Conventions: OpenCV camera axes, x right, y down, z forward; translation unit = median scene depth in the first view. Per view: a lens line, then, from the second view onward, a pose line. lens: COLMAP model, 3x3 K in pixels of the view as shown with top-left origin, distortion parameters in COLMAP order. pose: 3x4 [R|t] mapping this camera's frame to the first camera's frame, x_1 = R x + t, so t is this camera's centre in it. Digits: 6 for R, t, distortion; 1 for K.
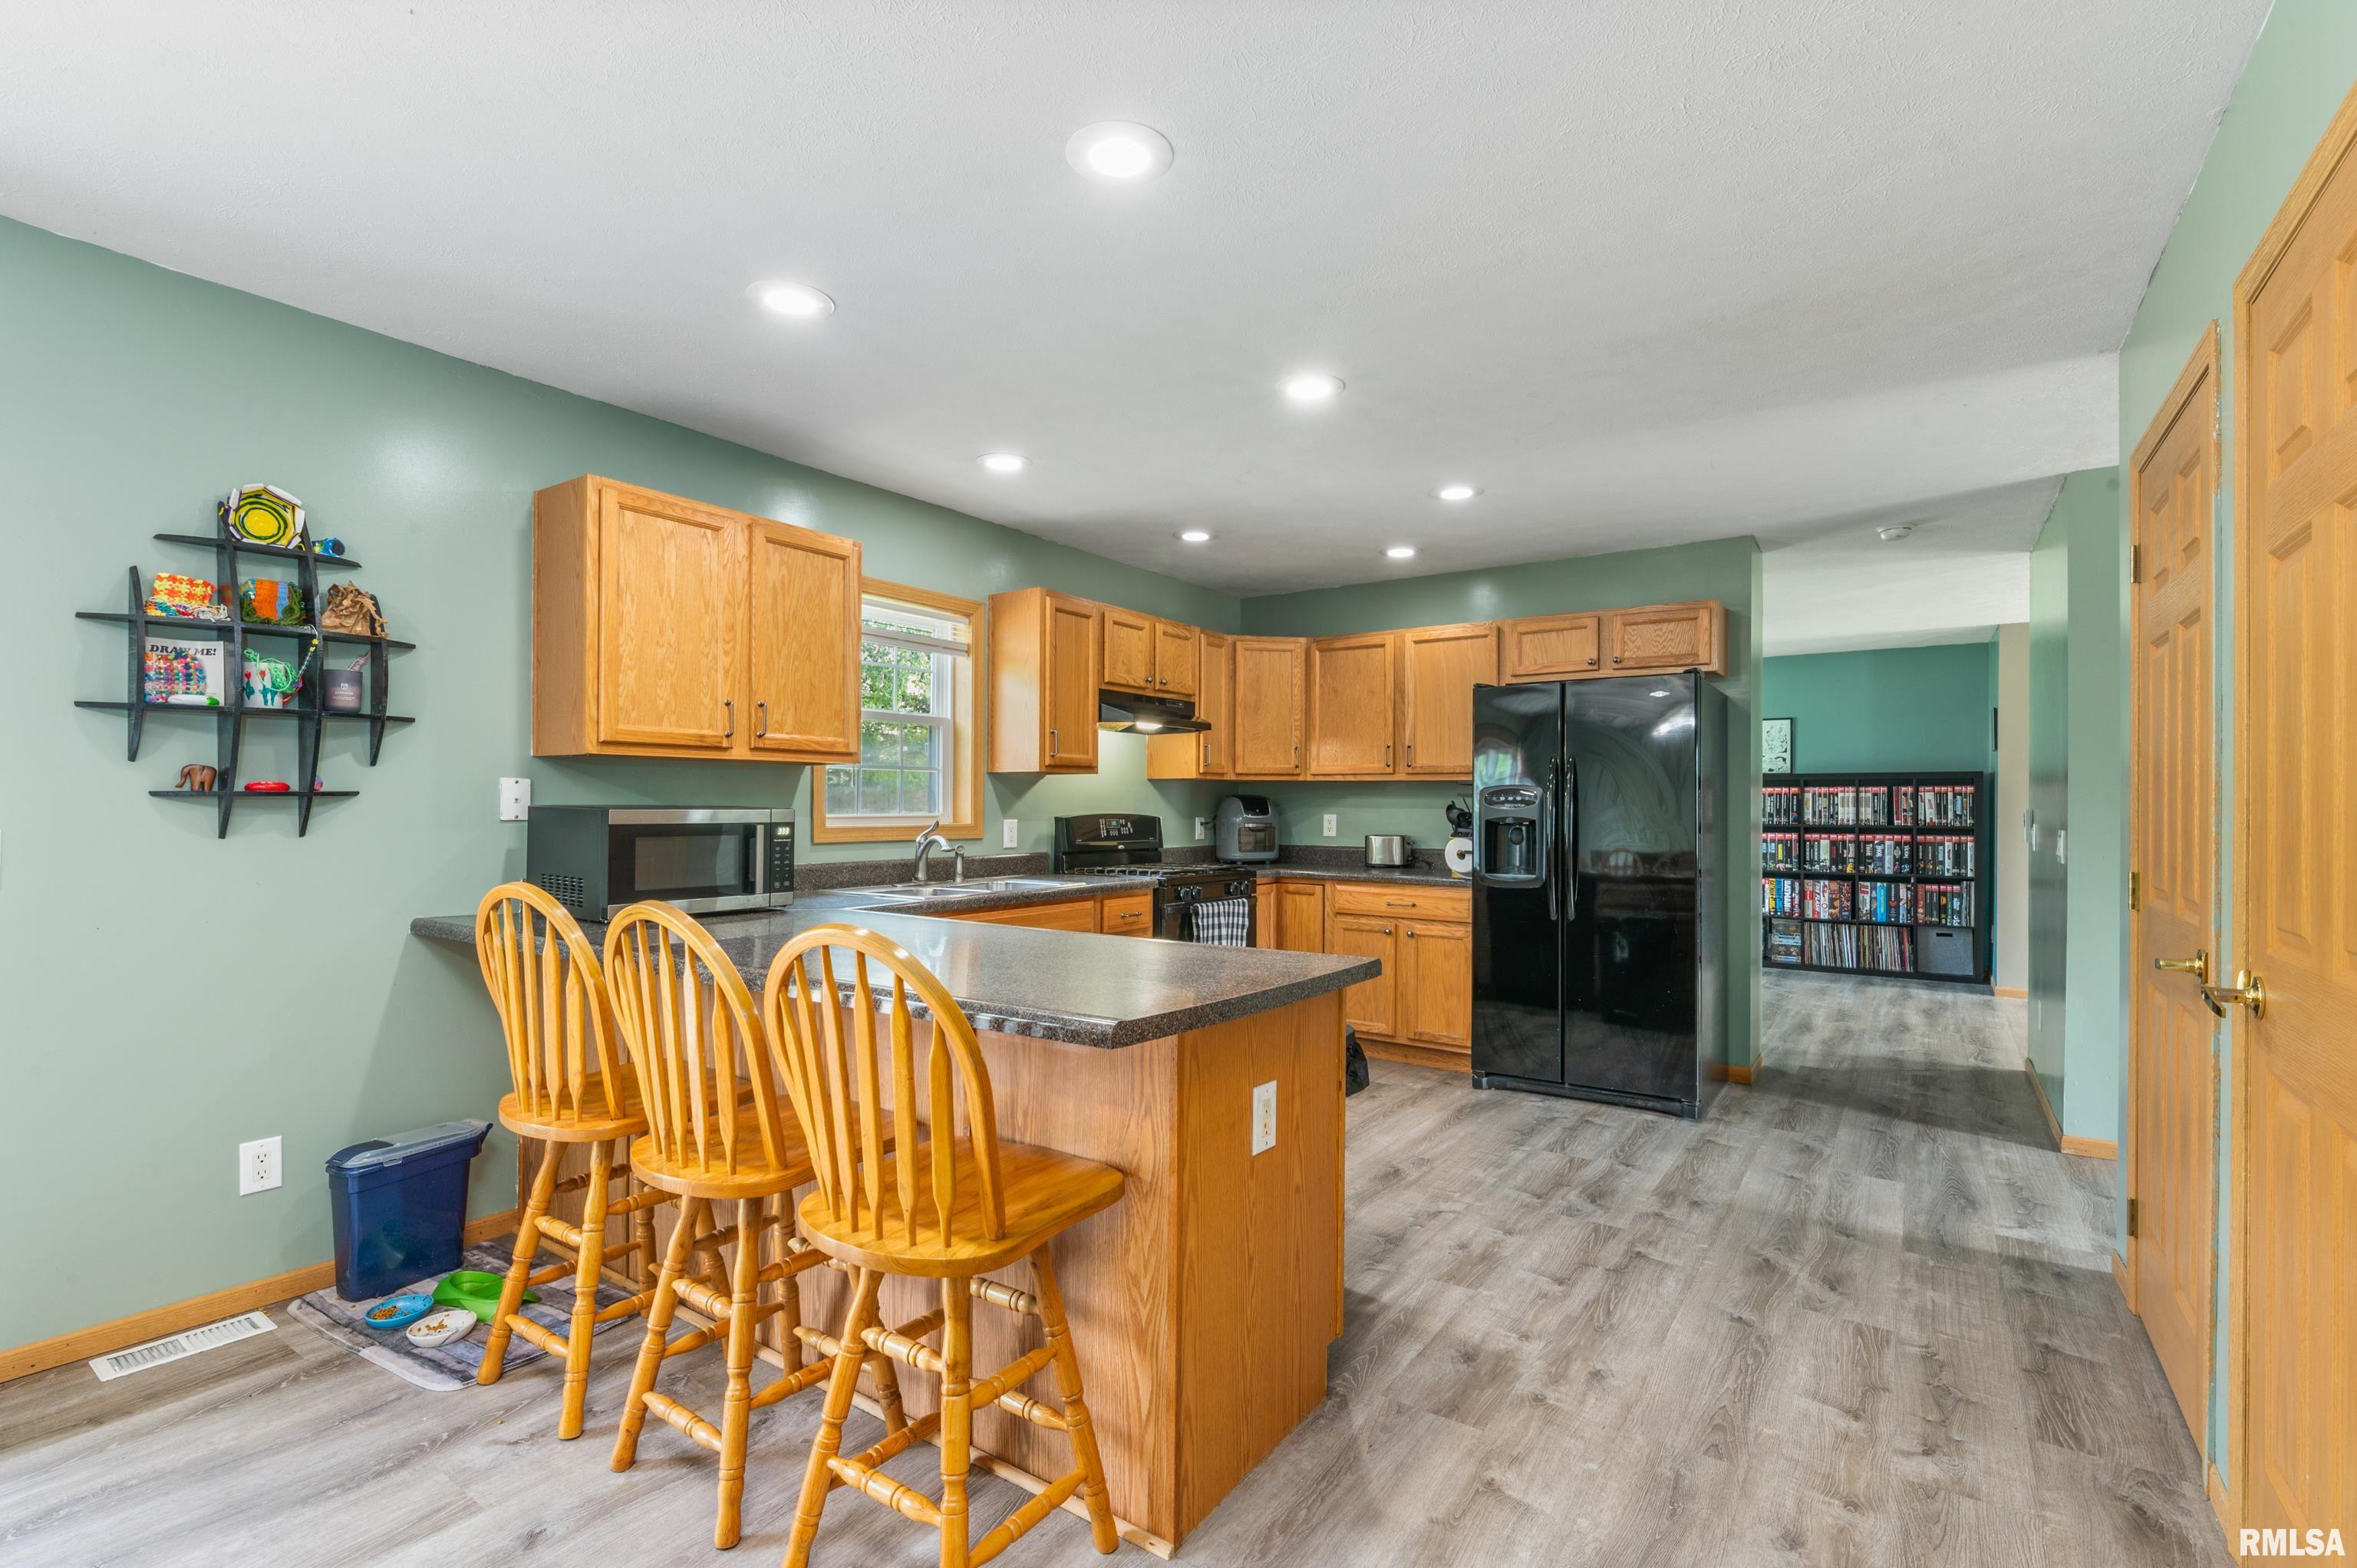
lens RADIAL K [[1059.3, 0, 1164.6], [0, 1059.3, 791.3], [0, 0, 1]] dist [0.001761, 0.000266]
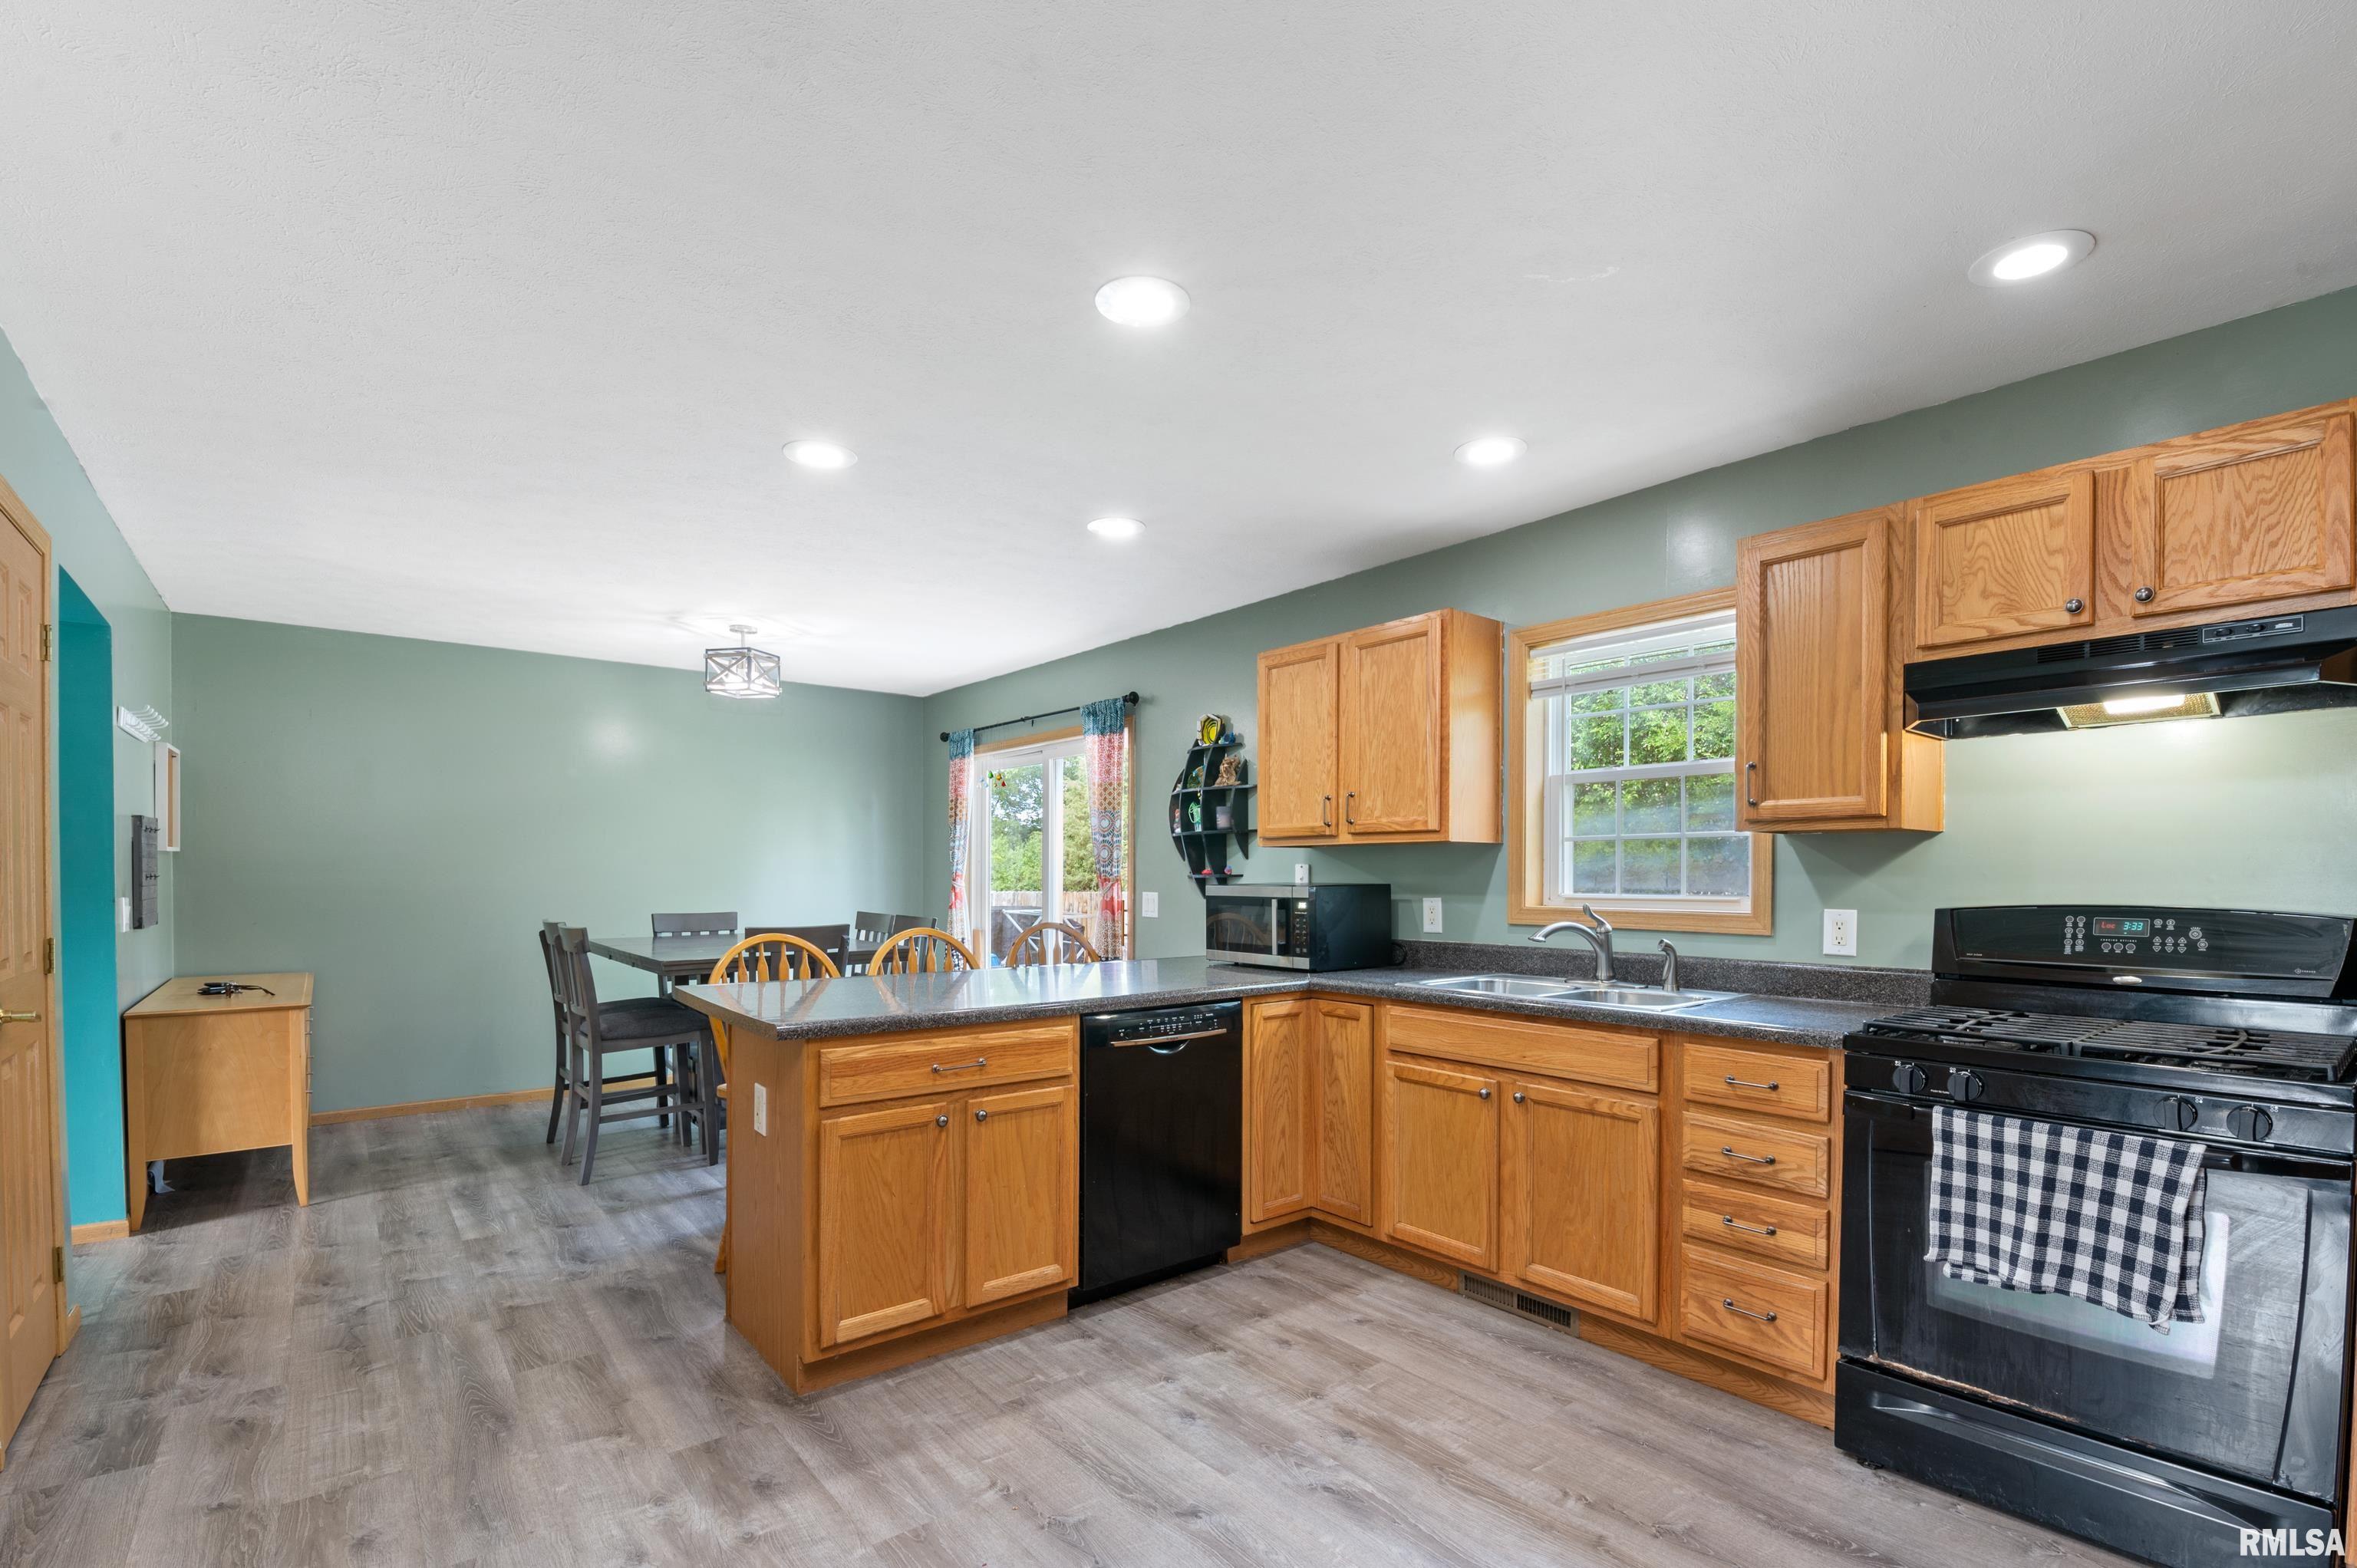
lens RADIAL K [[1033.8, 0, 1200.8], [0, 1033.8, 887.9], [0, 0, 1]] dist [-0.009523, -0.004453]
pose [[-0.247776, 0.006666, -0.968794, 0.807051], [0.010373, 0.999937, 0.004228, 0.012581], [0.968762, -0.009002, -0.247830, 1.222472]]
